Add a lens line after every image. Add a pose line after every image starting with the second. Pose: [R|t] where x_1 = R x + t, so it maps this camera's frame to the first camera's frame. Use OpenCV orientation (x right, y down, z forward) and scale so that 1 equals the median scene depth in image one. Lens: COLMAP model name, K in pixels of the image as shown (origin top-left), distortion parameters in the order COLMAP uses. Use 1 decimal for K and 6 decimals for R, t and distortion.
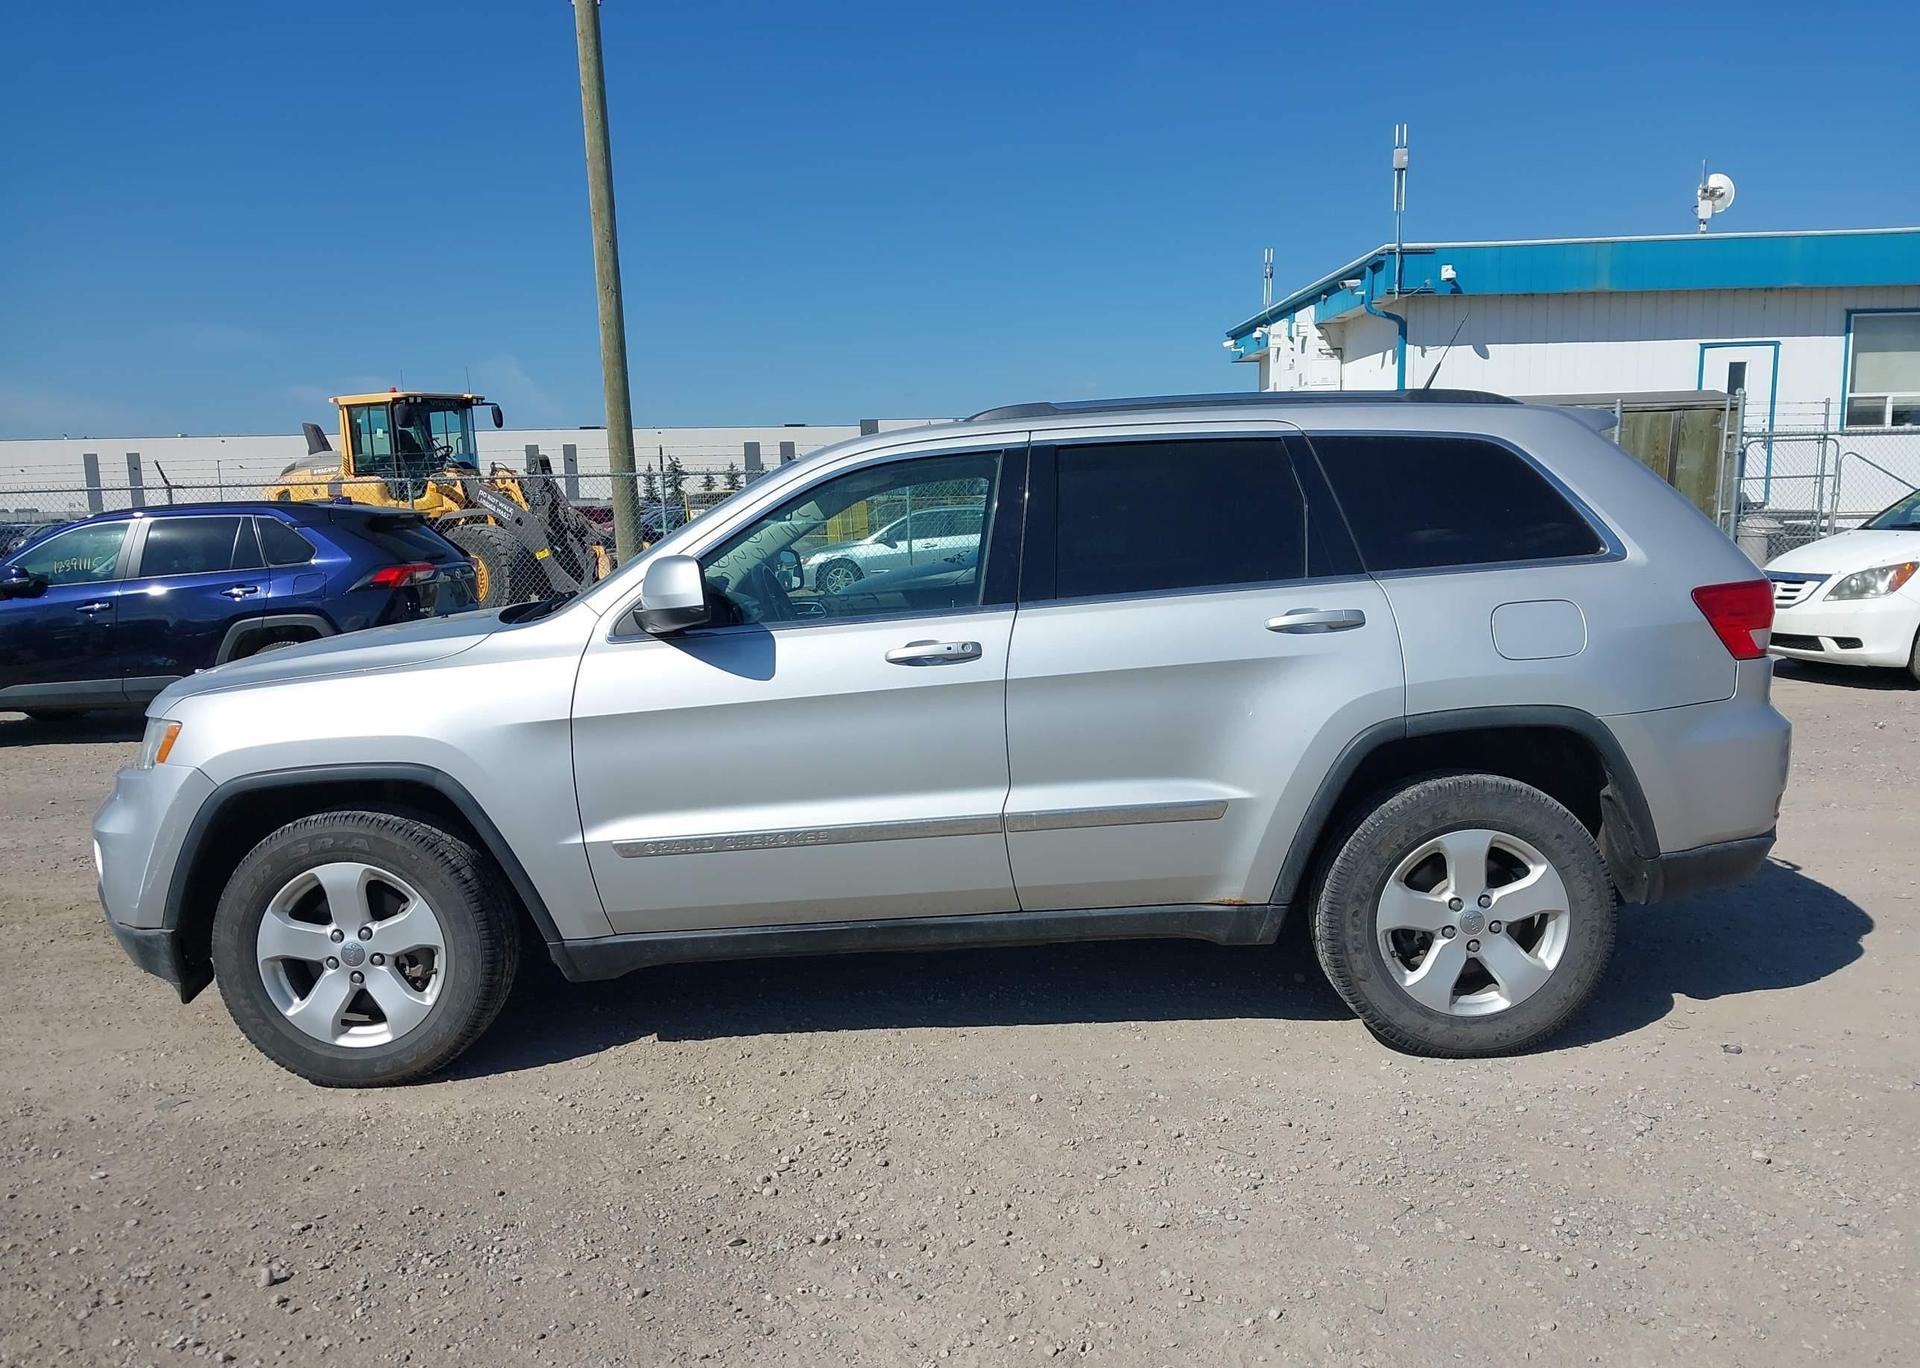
lens RADIAL K [[1524.3, 0, 953.3], [0, 1524.3, 711.5], [0, 0, 1]] dist [0.019559, -0.003060]
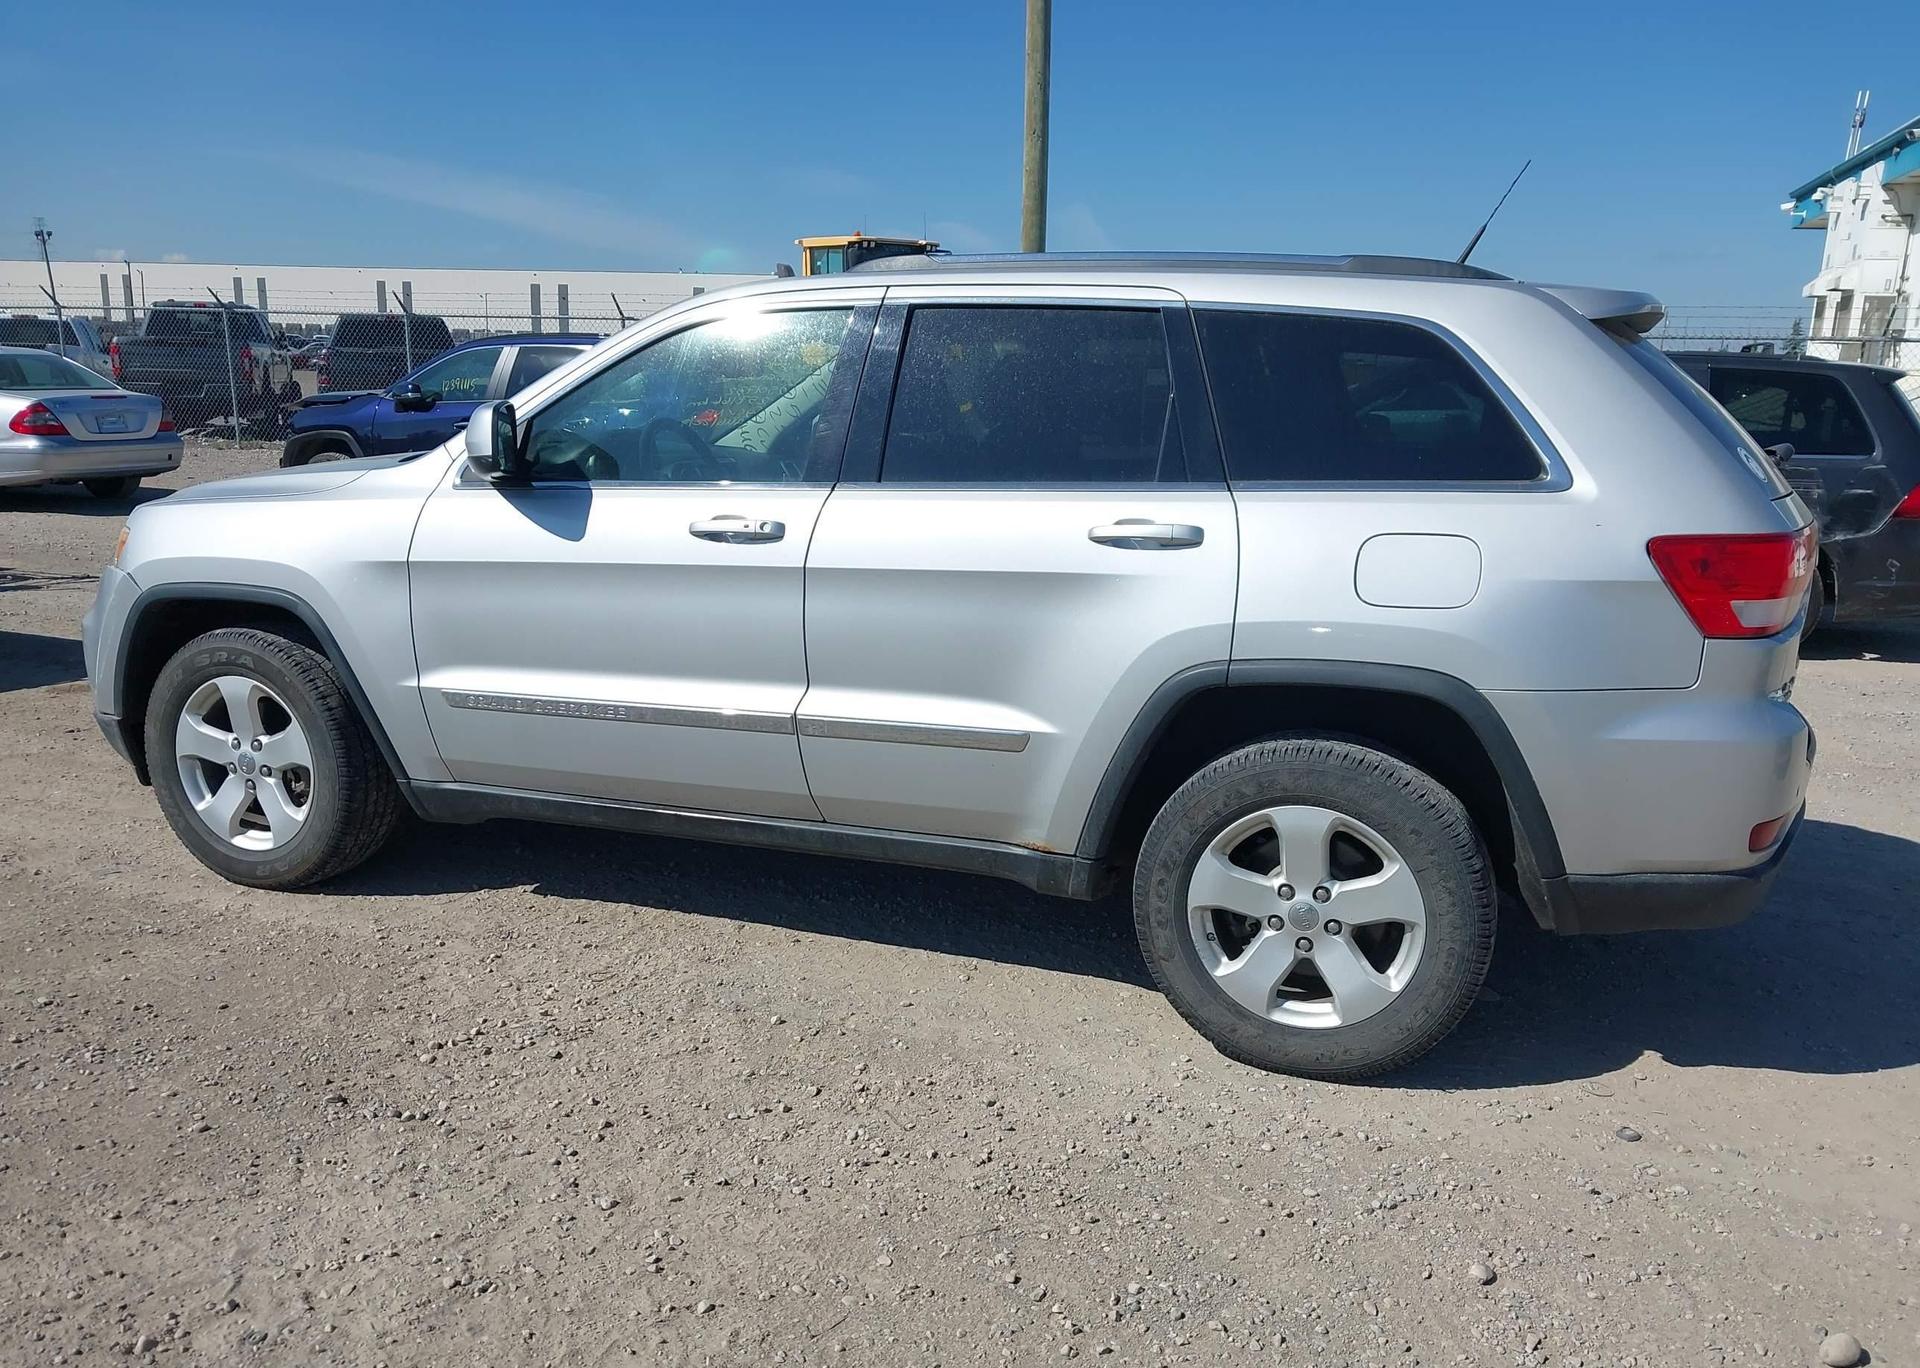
lens RADIAL K [[1534.9, 0, 970.9], [0, 1534.9, 688.8], [0, 0, 1]] dist [0.040104, -0.066778]
pose [[0.936135, 0.126158, -0.328230, 0.425581], [-0.101610, 0.990657, 0.090968, -0.041268], [0.336639, -0.051807, 0.940207, 0.162637]]
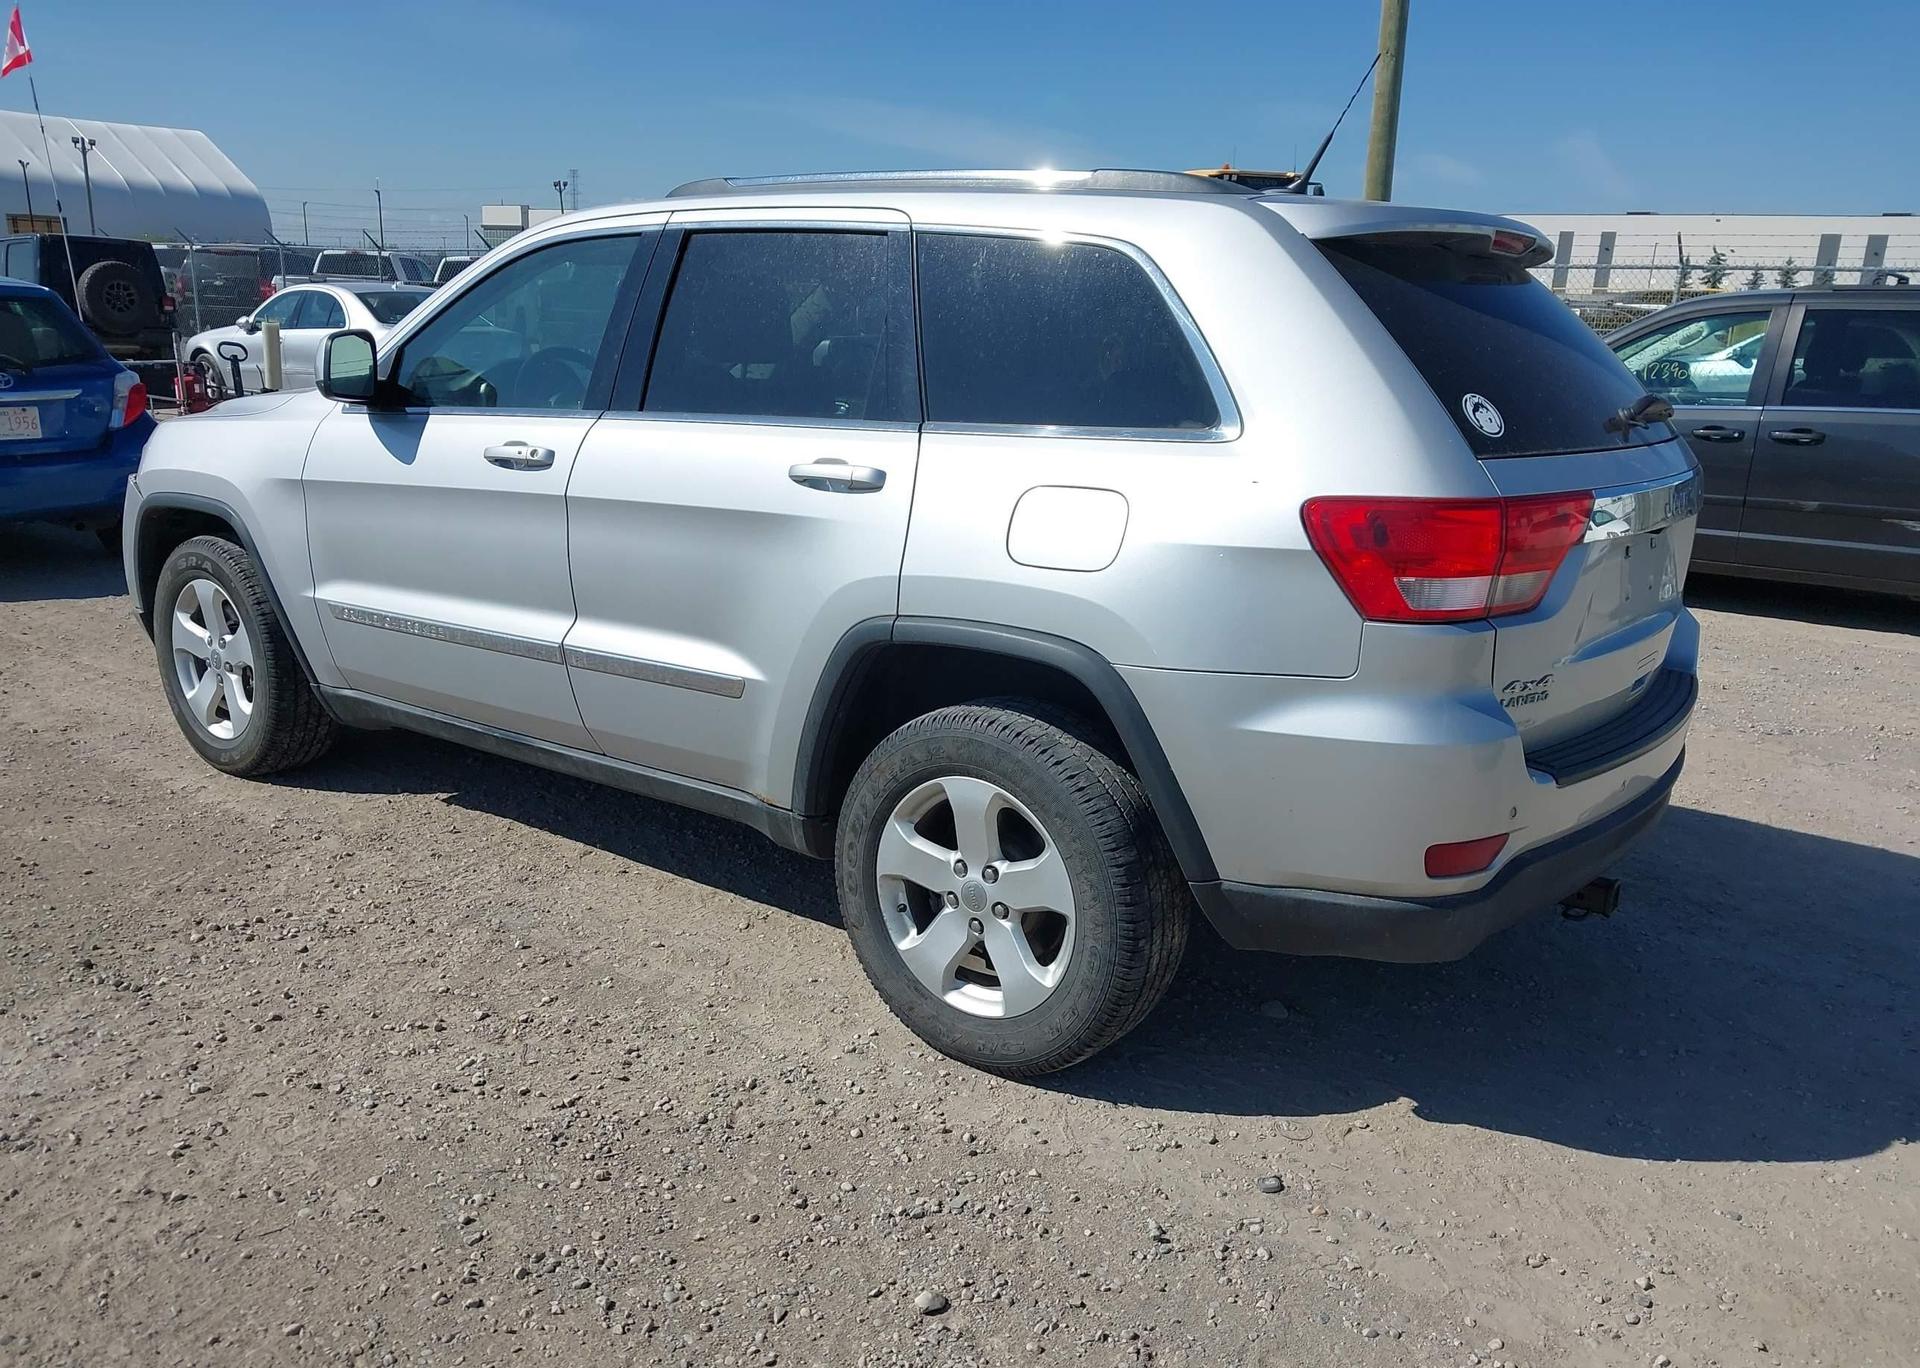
lens RADIAL K [[1538.9, 0, 984.5], [0, 1538.9, 713.9], [0, 0, 1]] dist [0.060772, -0.056672]
pose [[0.797012, 0.210852, -0.565962, 0.757601], [-0.135317, 0.975599, 0.172905, -0.085385], [0.588610, -0.061223, 0.806096, 0.383541]]
